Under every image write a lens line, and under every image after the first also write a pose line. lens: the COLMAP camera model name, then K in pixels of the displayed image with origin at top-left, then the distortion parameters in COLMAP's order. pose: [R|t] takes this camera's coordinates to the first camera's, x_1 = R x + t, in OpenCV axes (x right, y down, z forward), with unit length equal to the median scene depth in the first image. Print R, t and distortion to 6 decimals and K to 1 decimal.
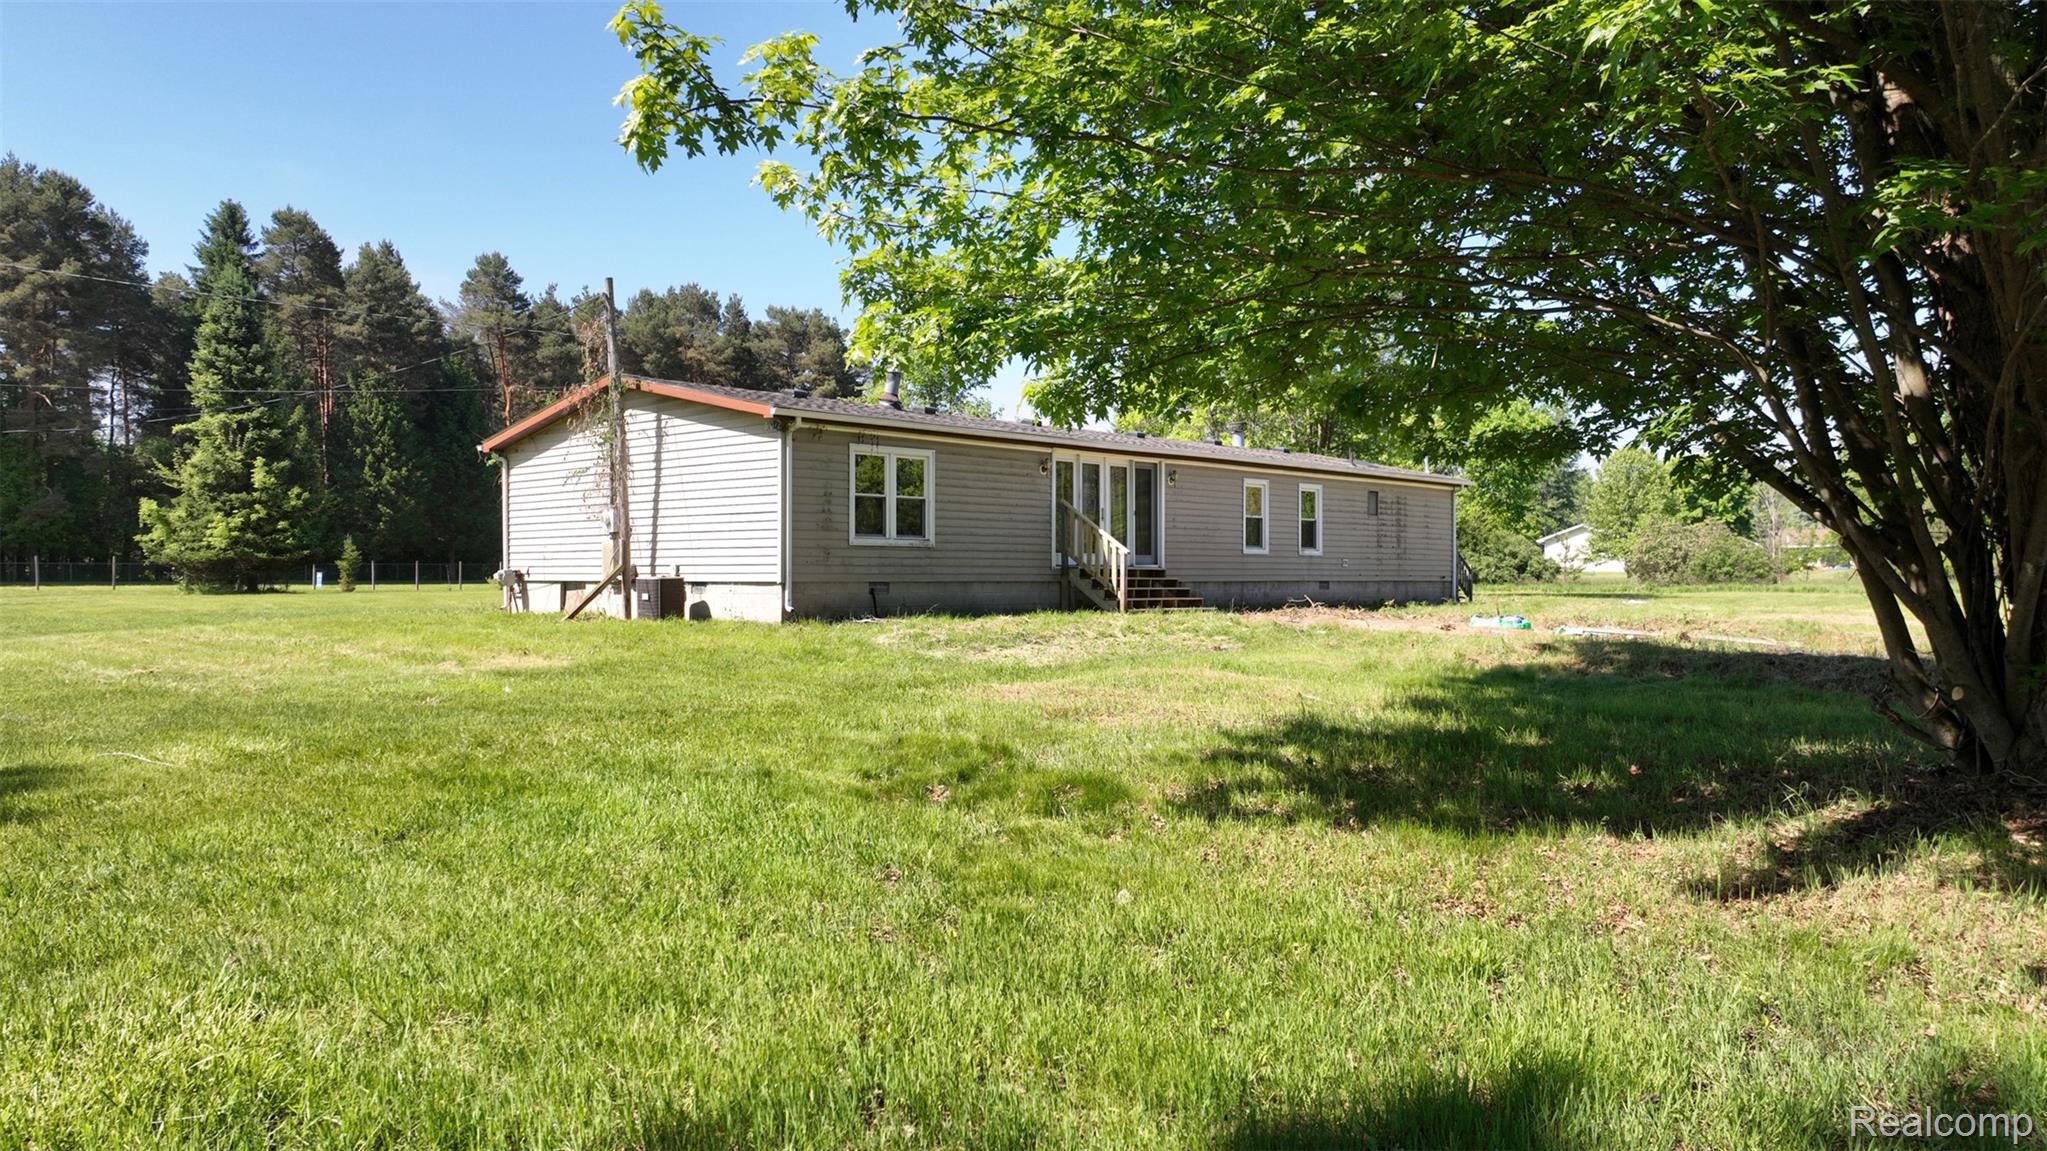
lens RADIAL K [[1434.5, 0, 1023.5], [0, 1434.5, 575.5], [0, 0, 1]] dist [0.008632, -0.009116]
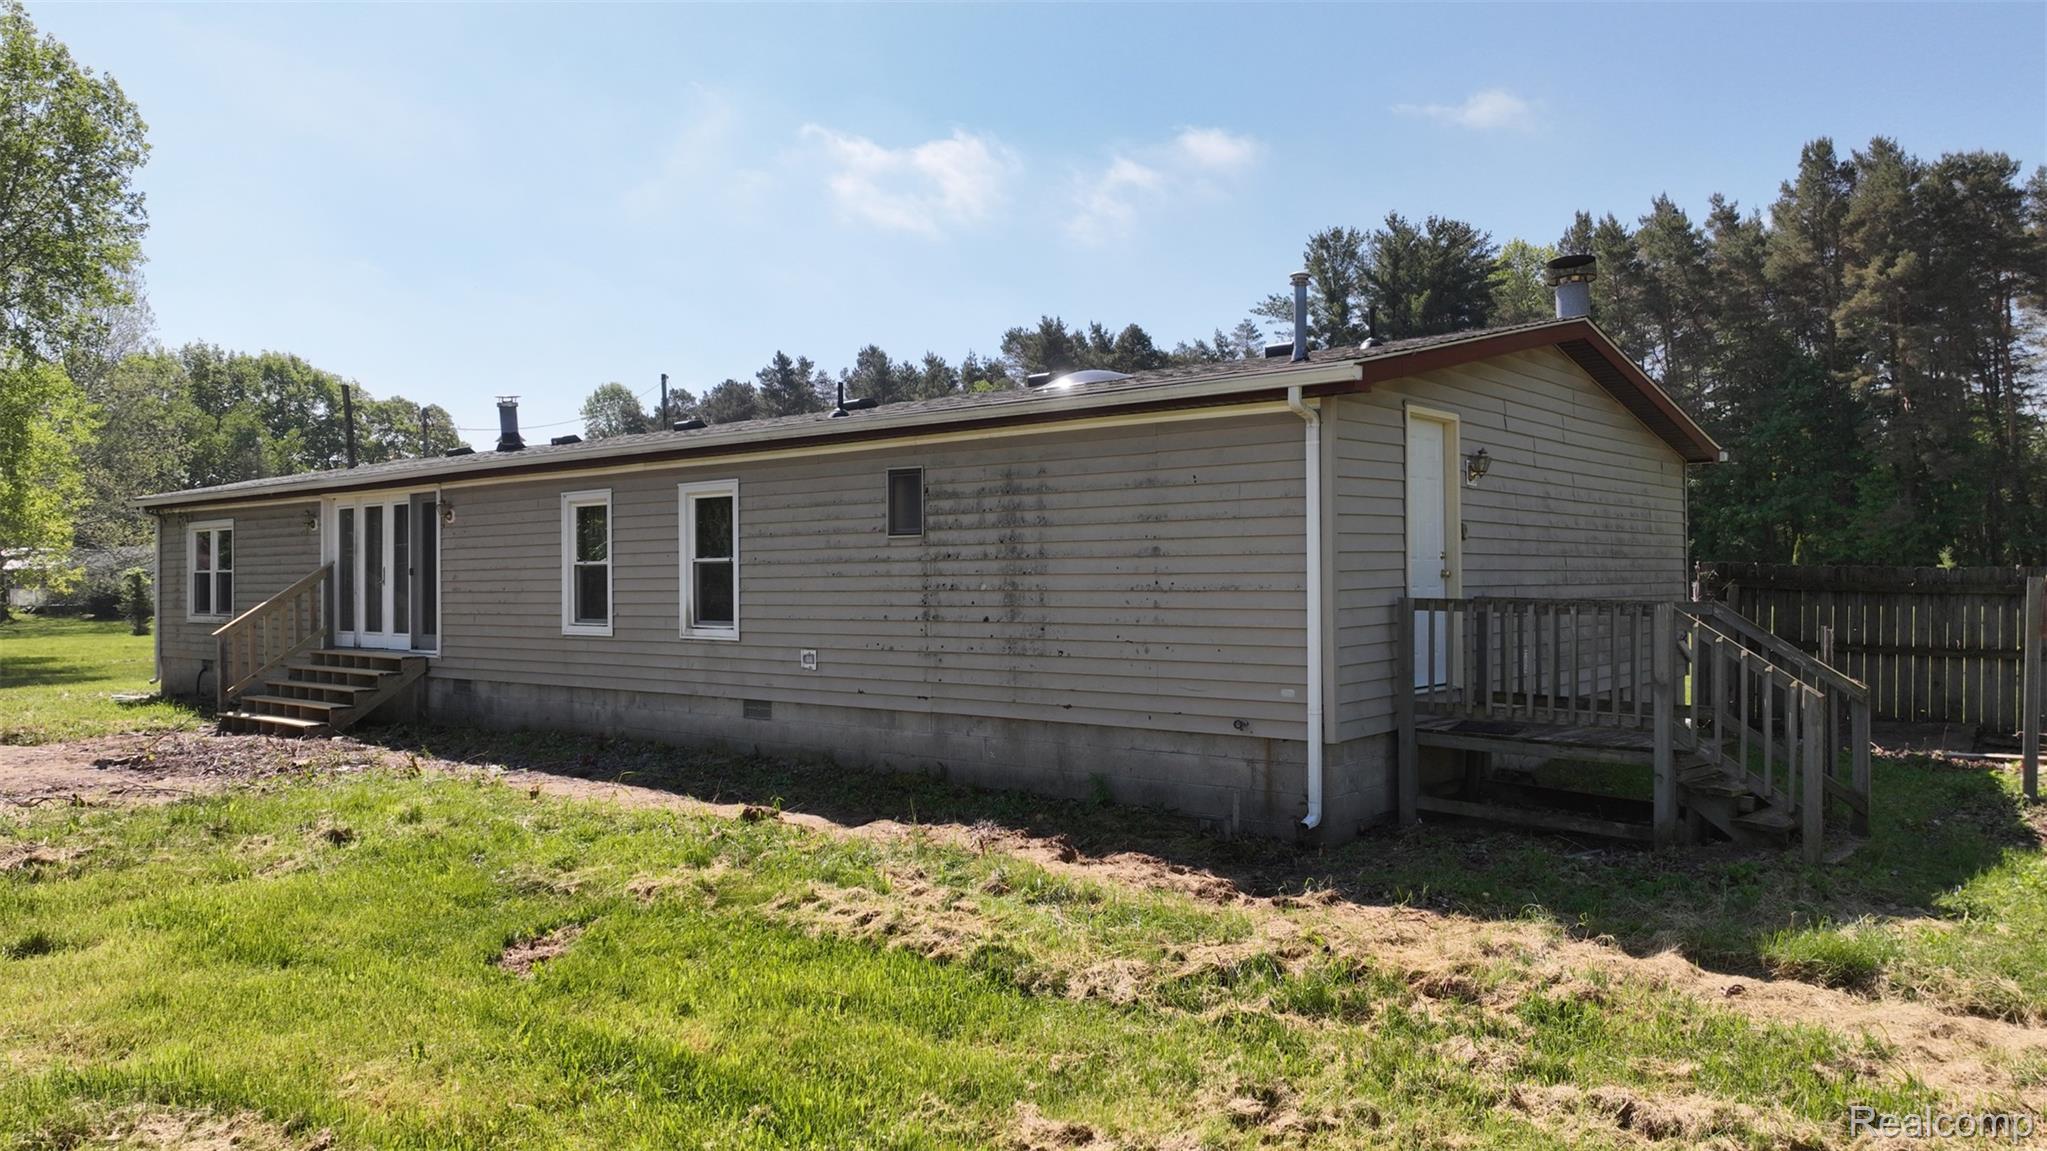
lens RADIAL K [[1436.9, 0, 1023.5], [0, 1436.9, 575.5], [0, 0, 1]] dist [-0.003628, 0.012815]
pose [[0.057813, -0.006305, -0.998308, 0.853591], [0.009221, 0.999941, -0.005781, -0.040820], [0.998285, -0.008872, 0.057867, 1.420533]]
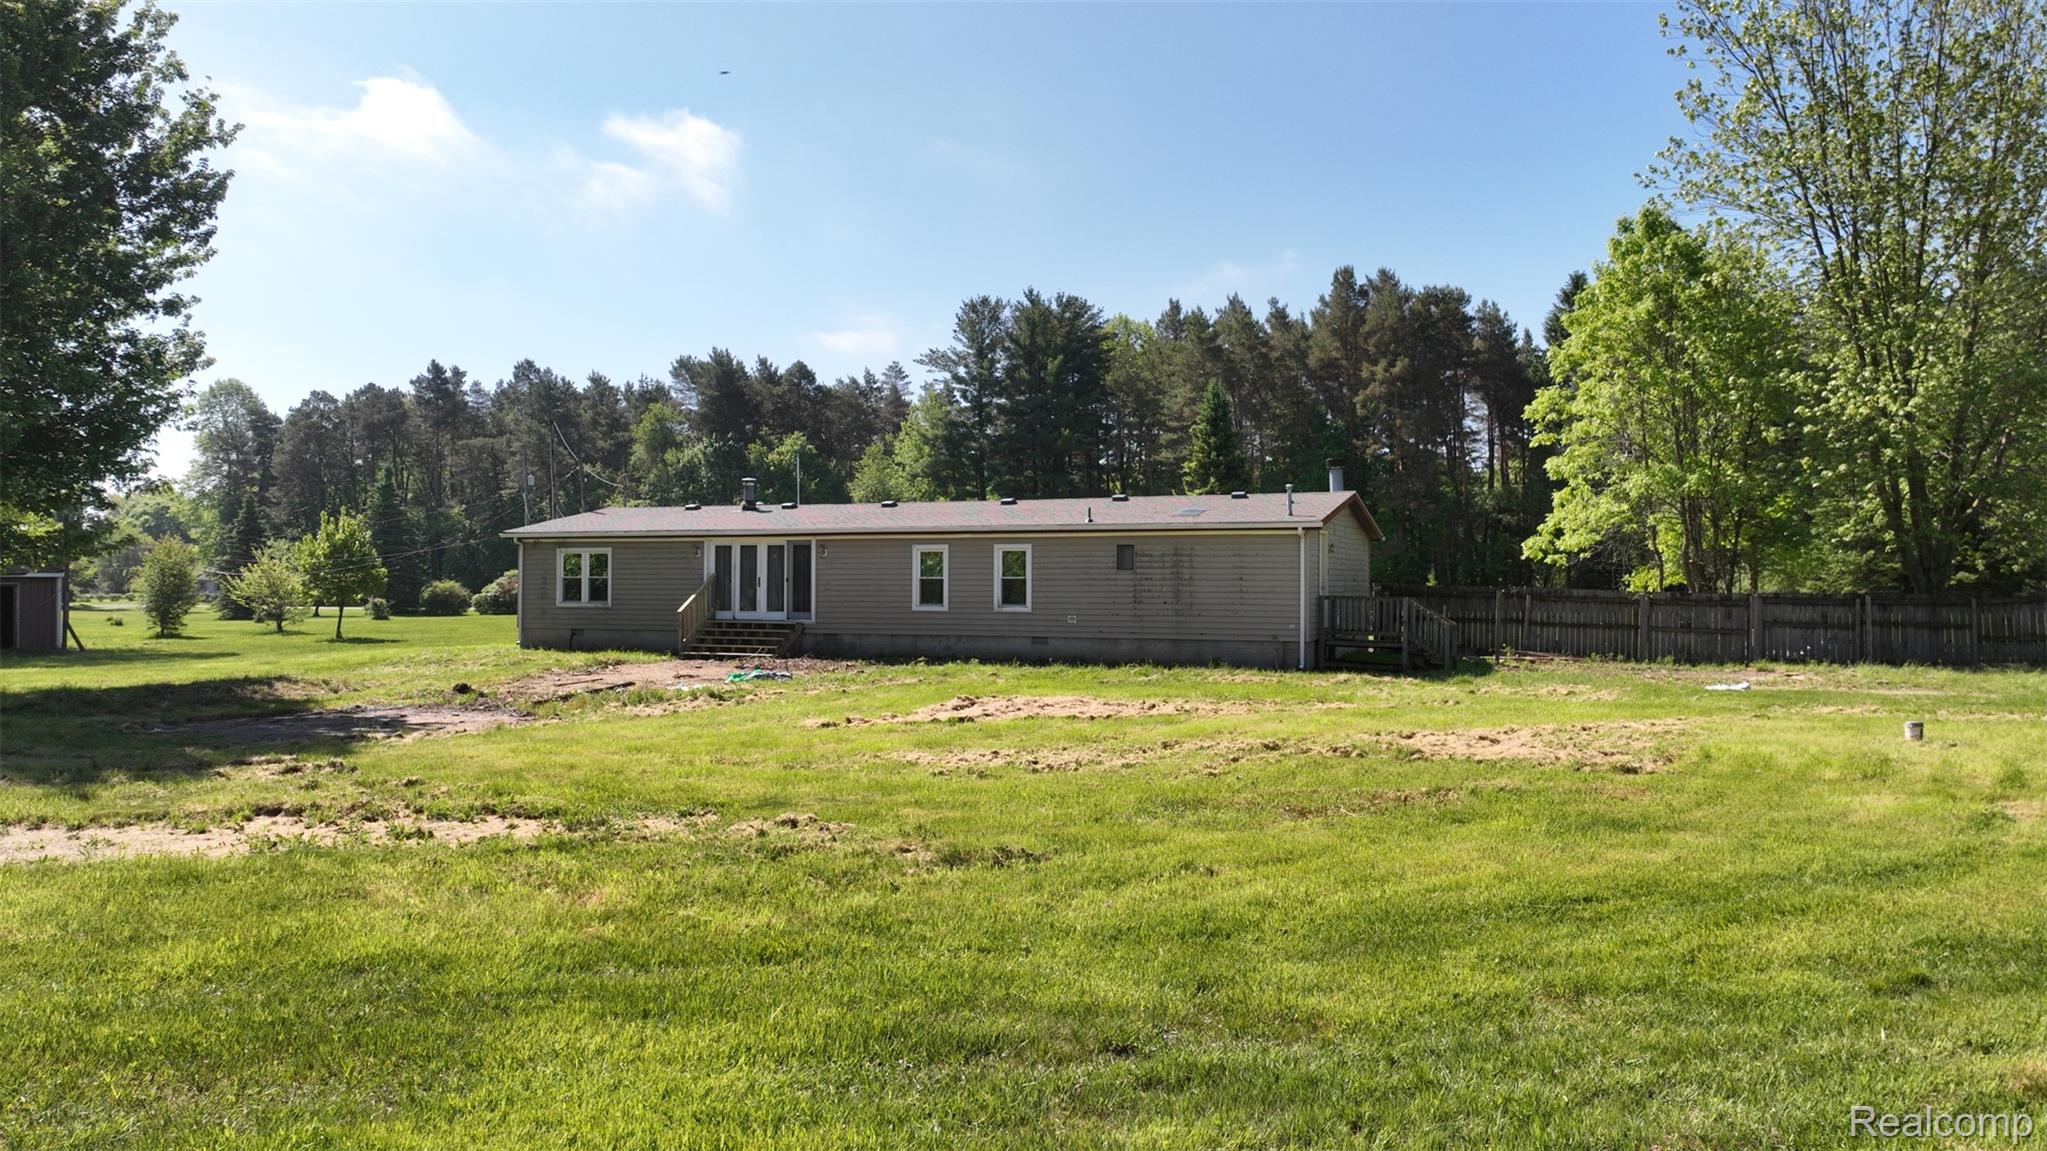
lens RADIAL K [[1442.6, 0, 1023.5], [0, 1442.6, 575.5], [0, 0, 1]] dist [0.003234, 0.013907]
pose [[0.362496, -0.008258, -0.931949, 1.533660], [-0.001275, 0.999955, -0.009357, -0.040992], [0.931984, 0.004580, 0.362470, 0.846031]]
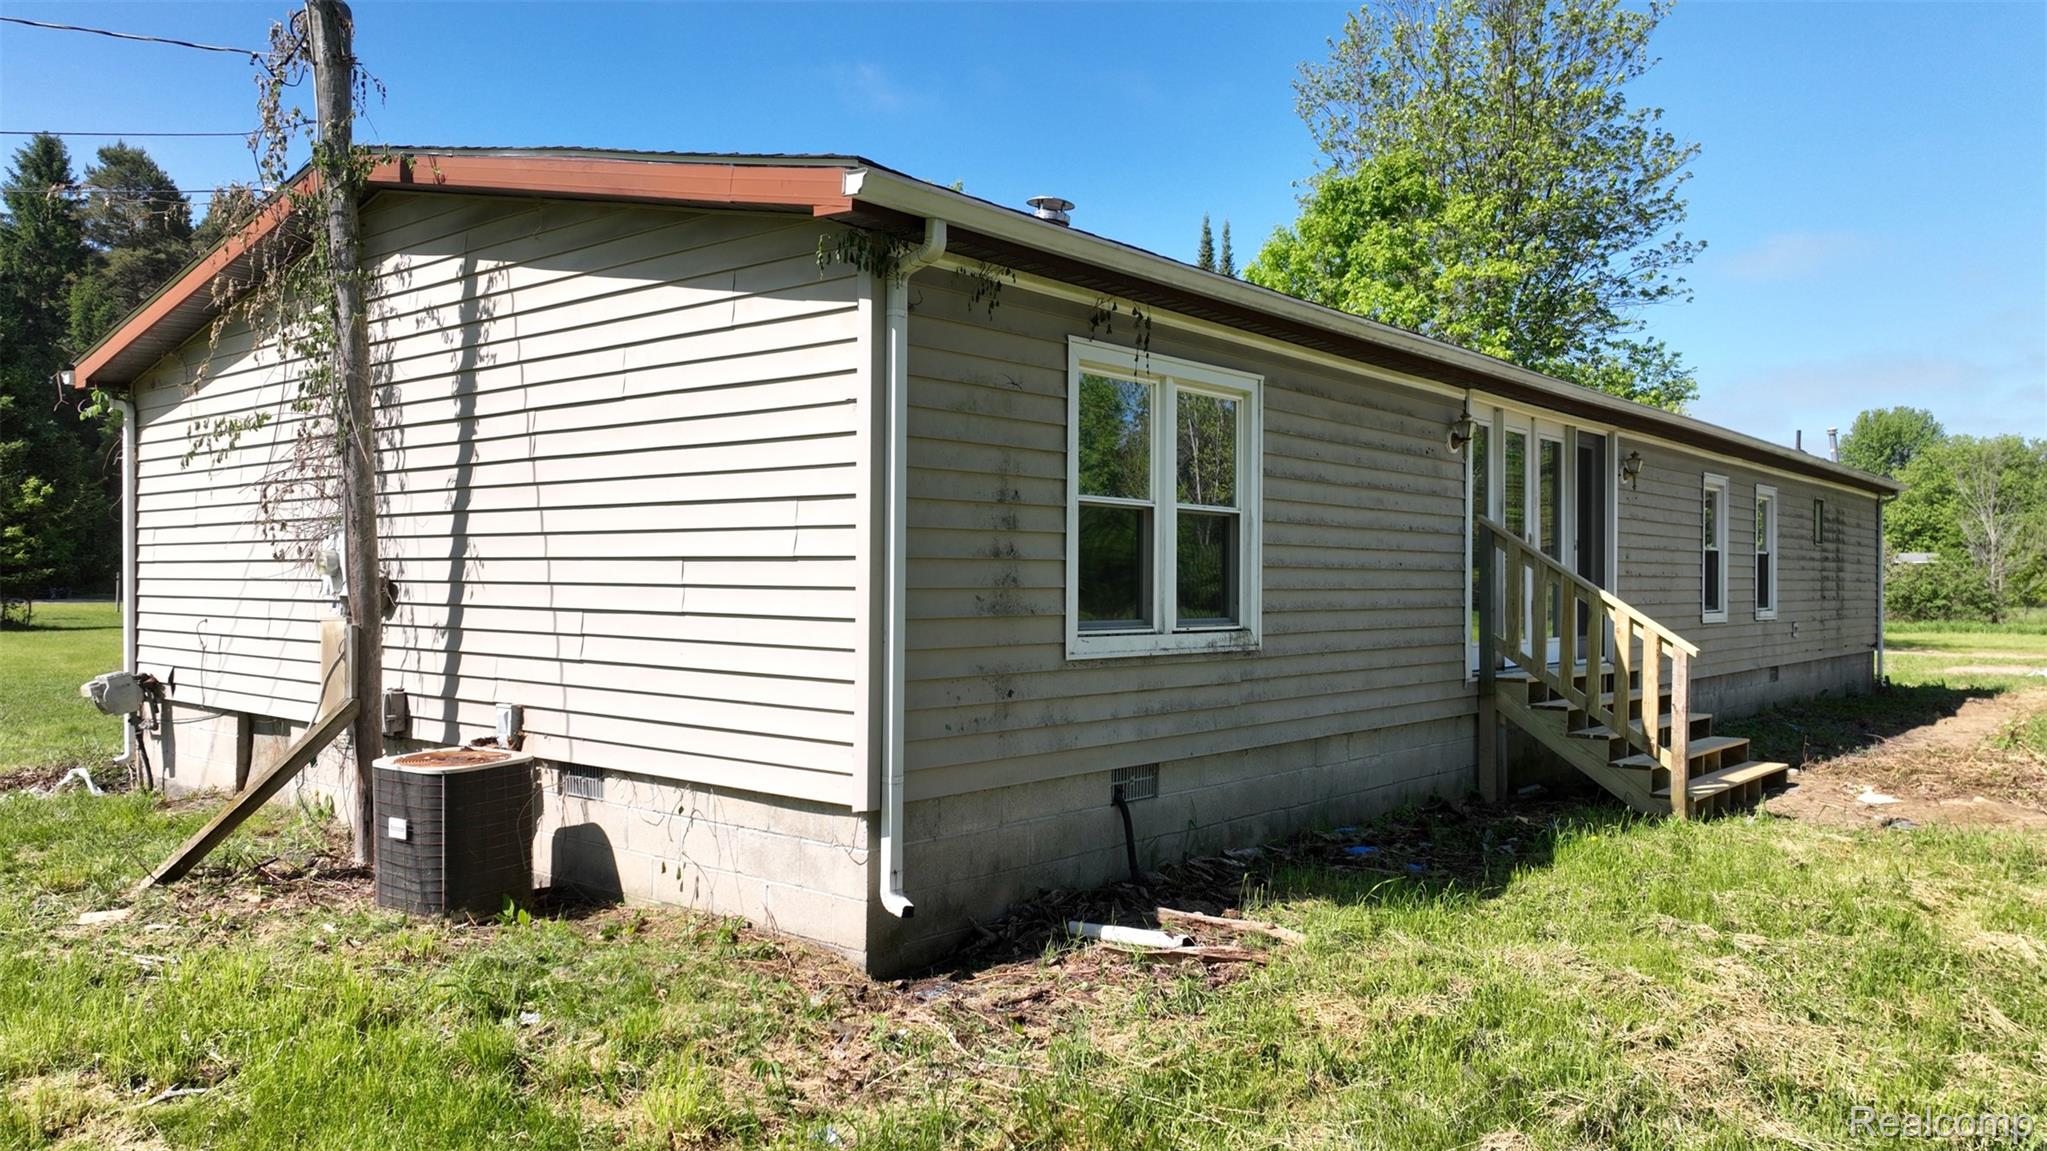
lens RADIAL K [[1442.6, 0, 1023.5], [0, 1442.6, 575.5], [0, 0, 1]] dist [0.003234, 0.013907]
pose [[0.998750, 0.007414, 0.049436, -0.137500], [-0.007276, 0.999969, -0.002979, -0.036480], [-0.049457, 0.002616, 0.998773, 0.644468]]
